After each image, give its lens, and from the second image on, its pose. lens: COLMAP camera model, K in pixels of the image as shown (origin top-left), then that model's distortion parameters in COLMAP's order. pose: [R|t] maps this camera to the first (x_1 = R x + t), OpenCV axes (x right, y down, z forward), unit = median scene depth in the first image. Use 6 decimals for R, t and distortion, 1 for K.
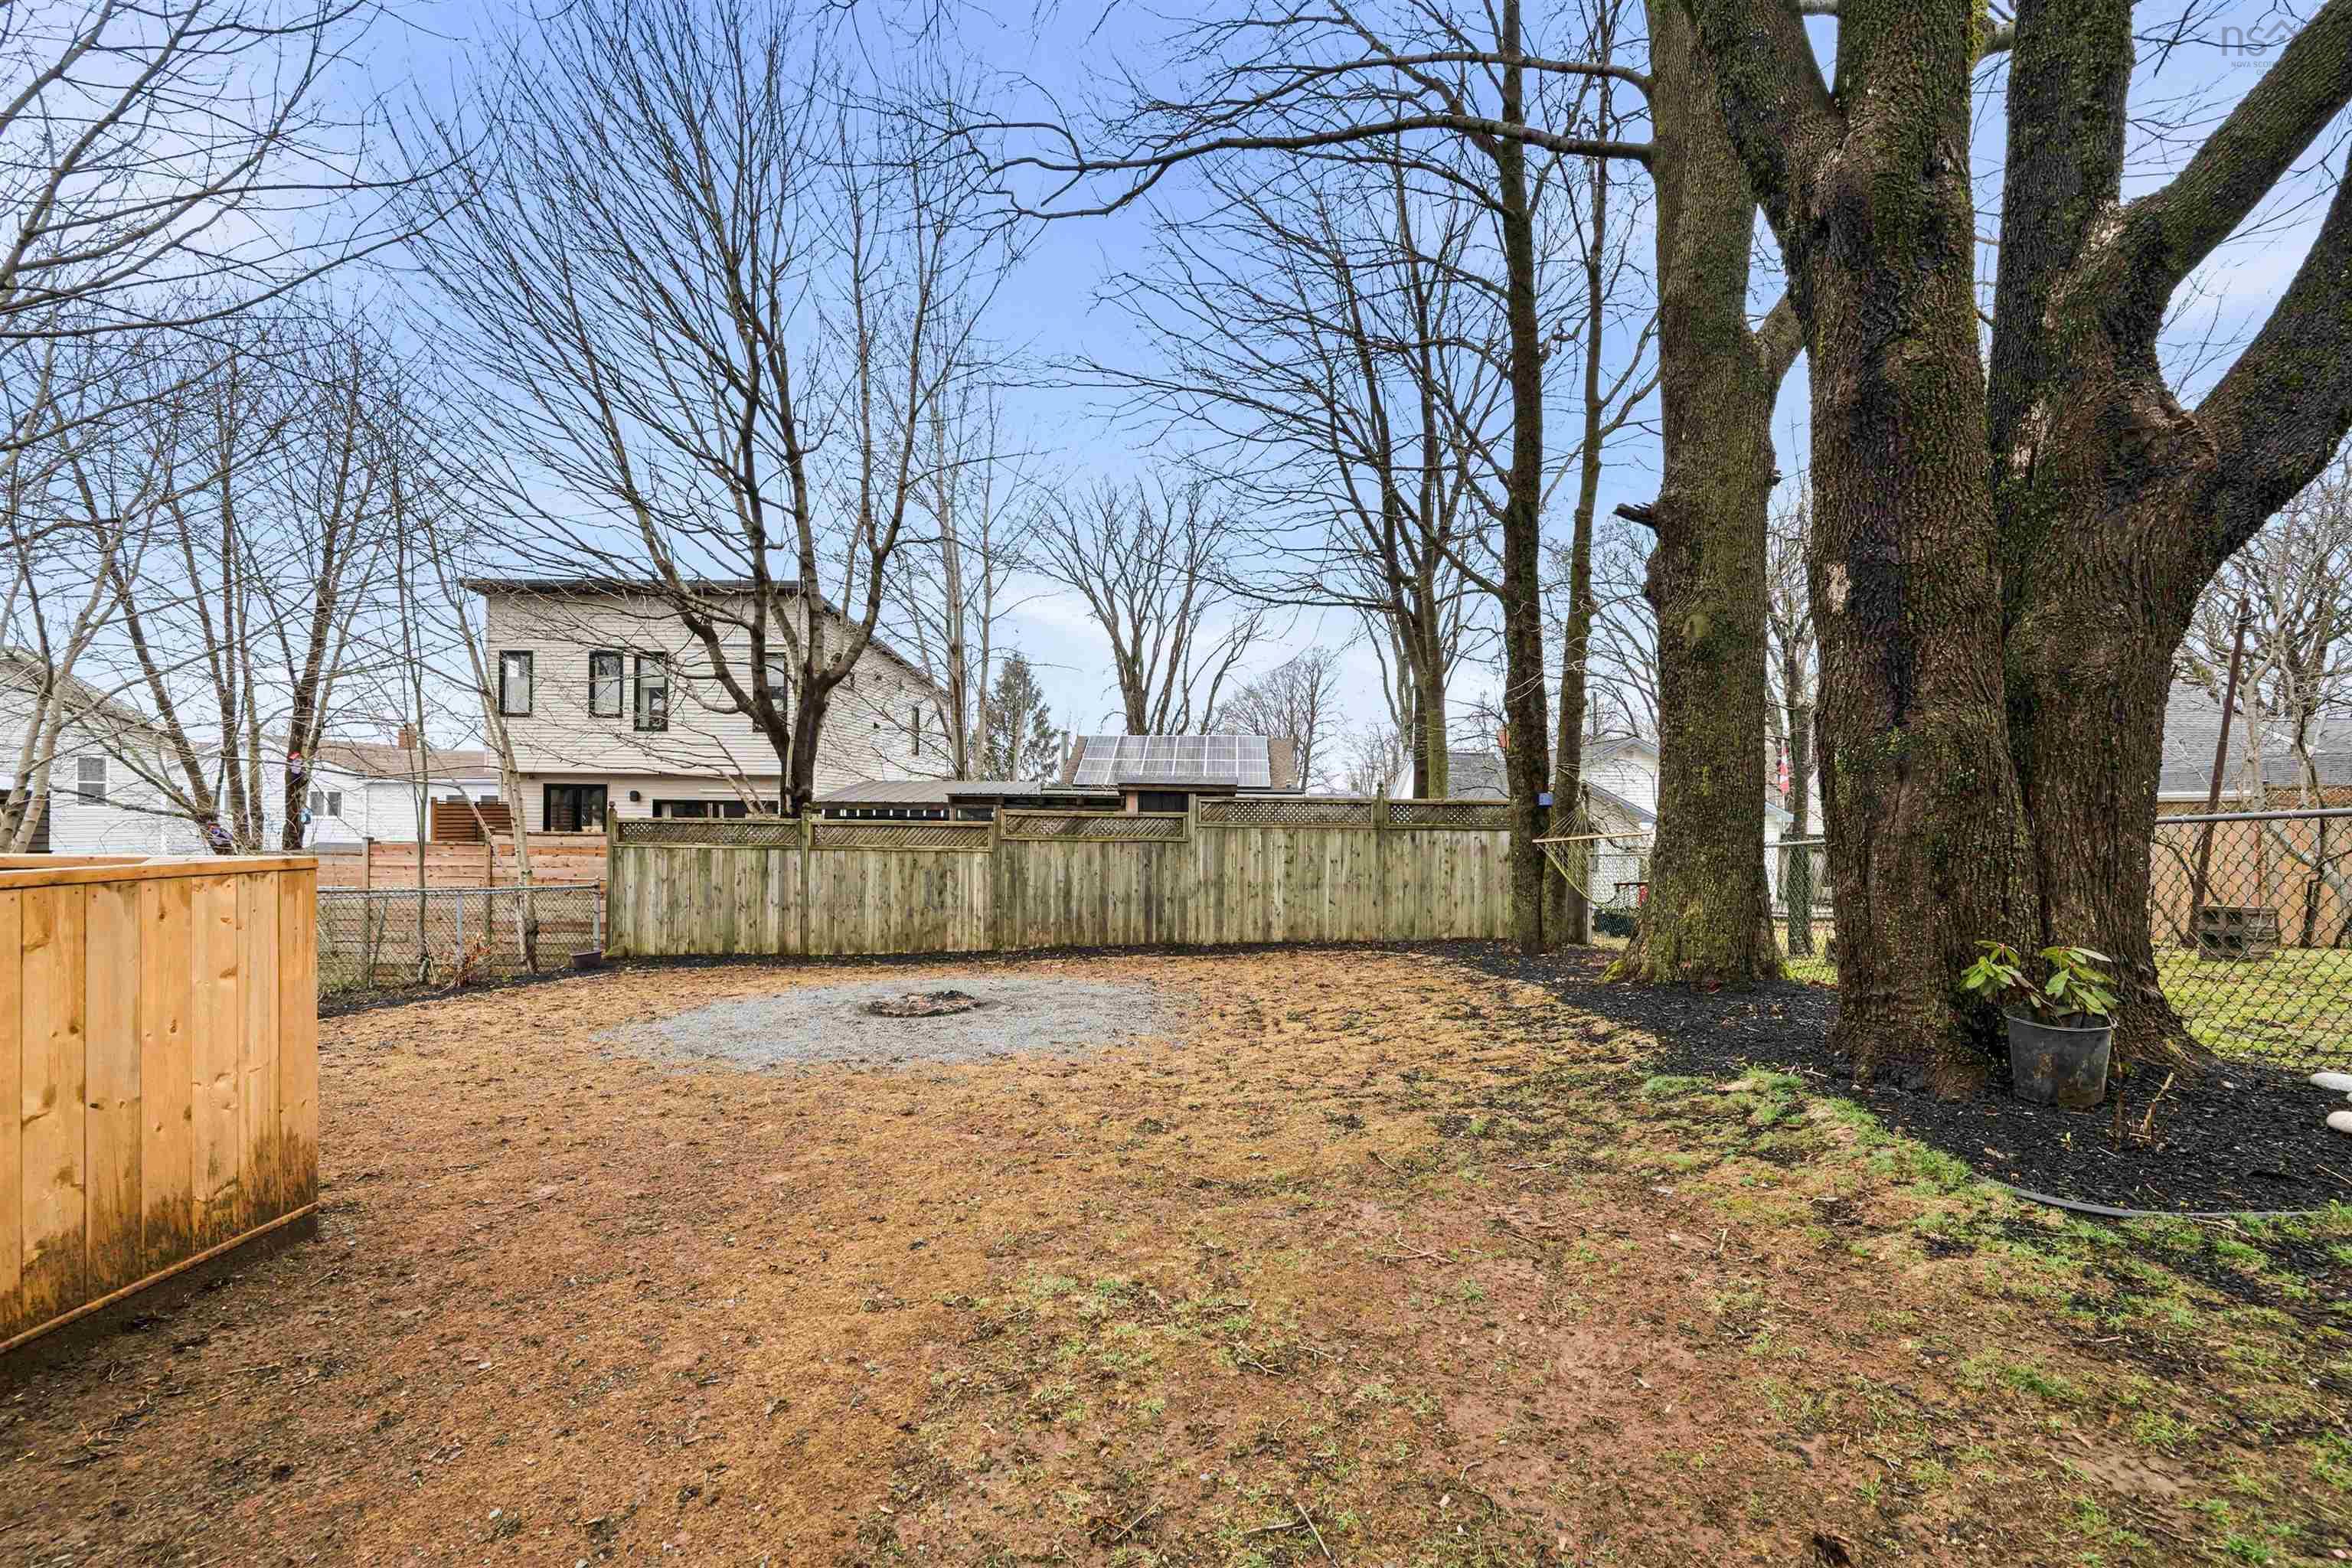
lens RADIAL K [[960.6, 0, 1176.2], [0, 960.6, 816.9], [0, 0, 1]] dist [-0.000619, -0.000497]
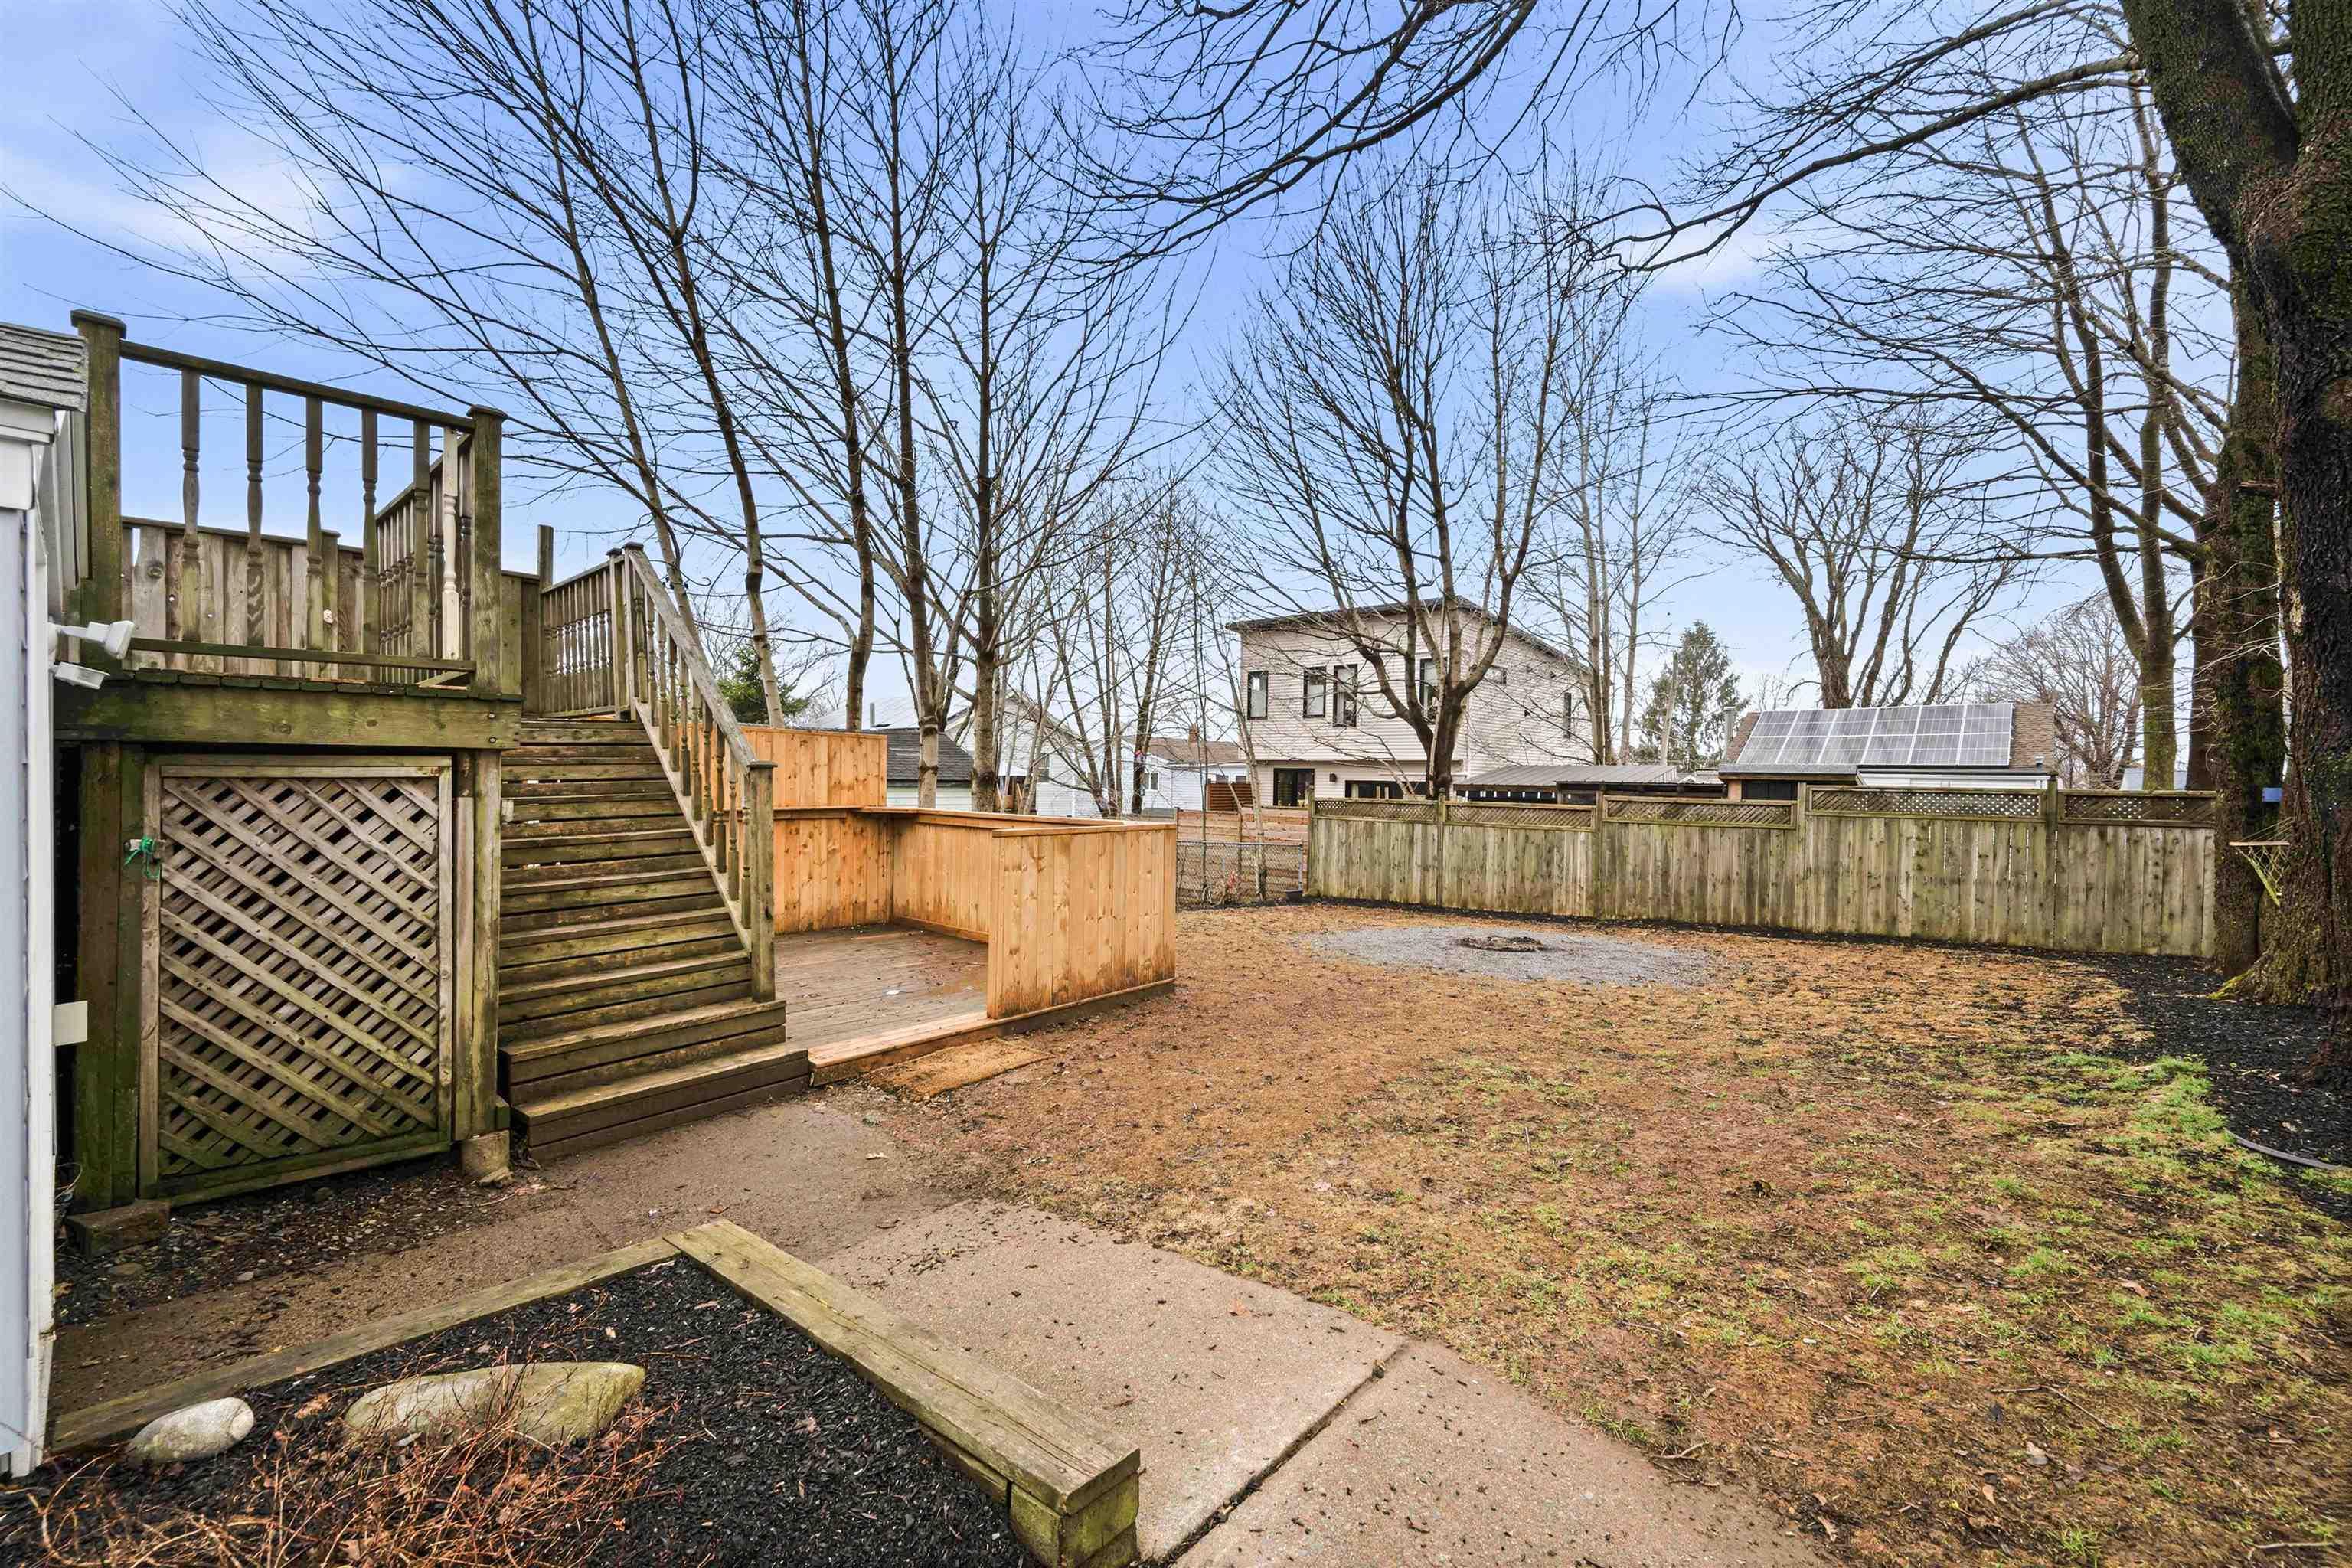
lens RADIAL K [[938.1, 0, 1177.0], [0, 938.1, 796.6], [0, 0, 1]] dist [-0.001372, -0.000278]
pose [[0.771907, 0.014713, -0.635565, 0.125908], [-0.010621, 0.999891, 0.010248, -0.011233], [0.635646, -0.001160, 0.771980, -0.175041]]
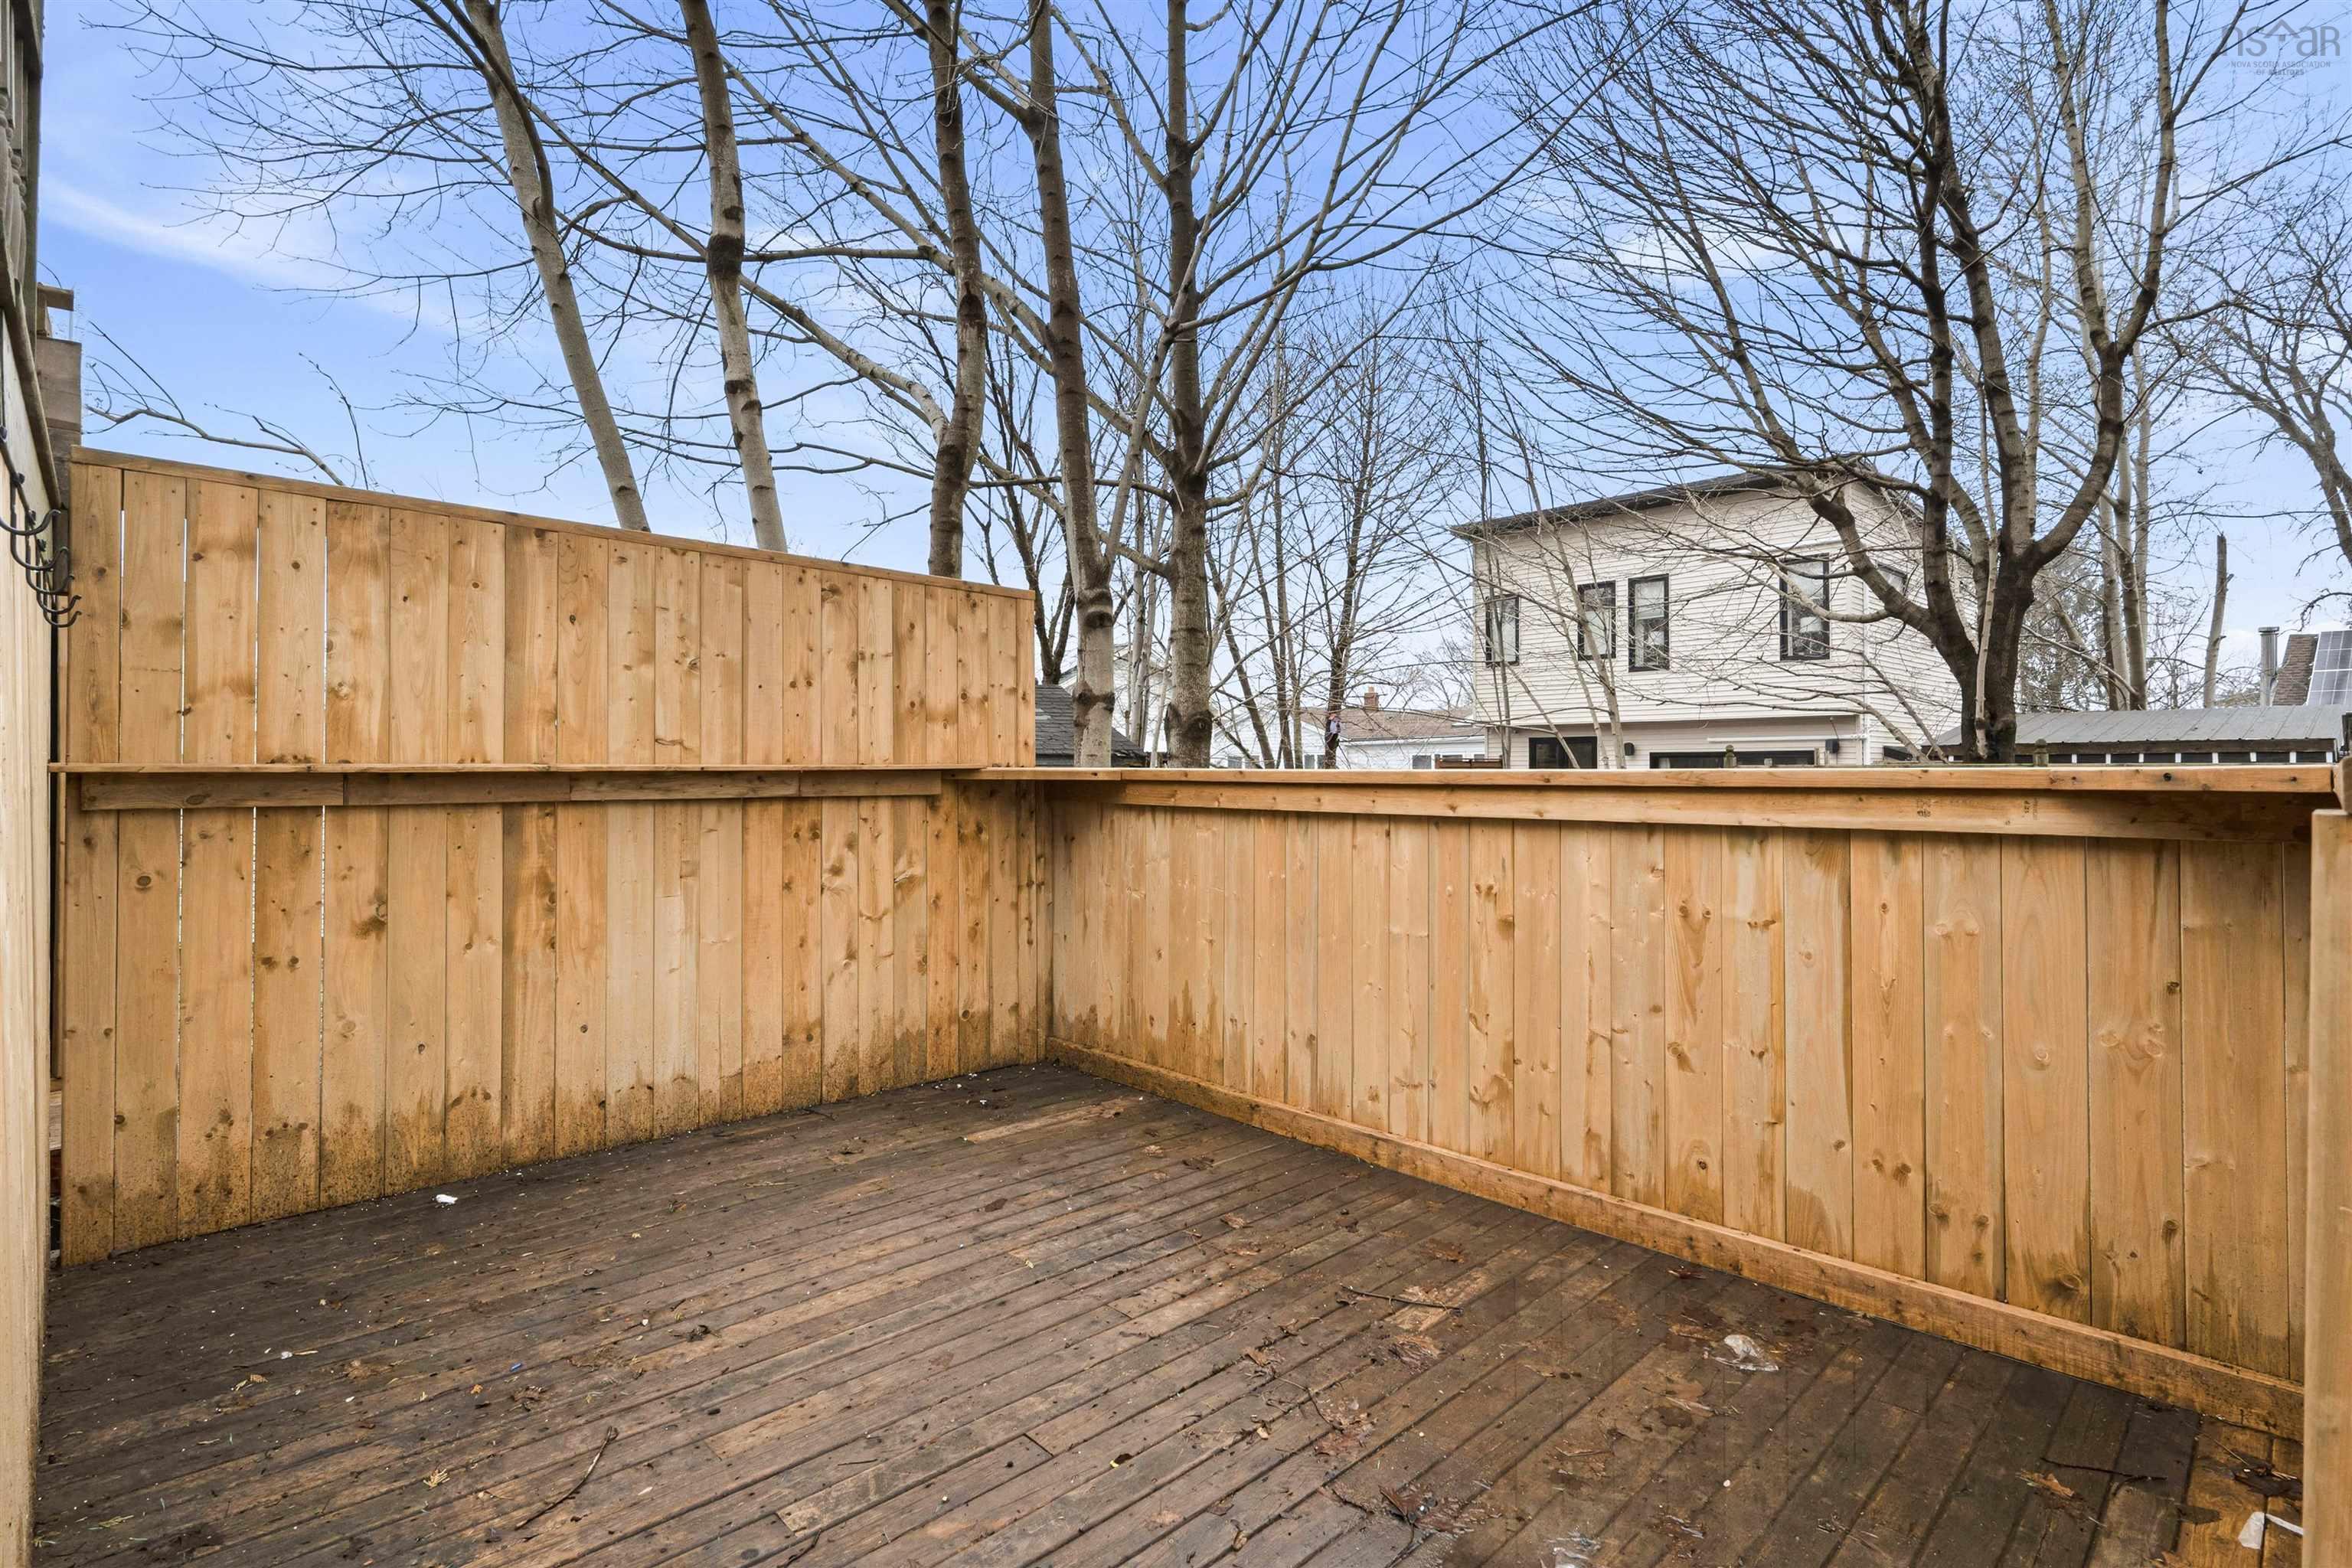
lens RADIAL K [[1121.7, 0, 1184.2], [0, 1121.7, 773.5], [0, 0, 1]] dist [-0.002081, -0.000247]
pose [[0.706205, -0.010805, -0.707925, -0.236078], [0.006265, 0.999940, -0.009012, 0.011794], [0.707980, 0.001929, 0.706230, 0.033186]]
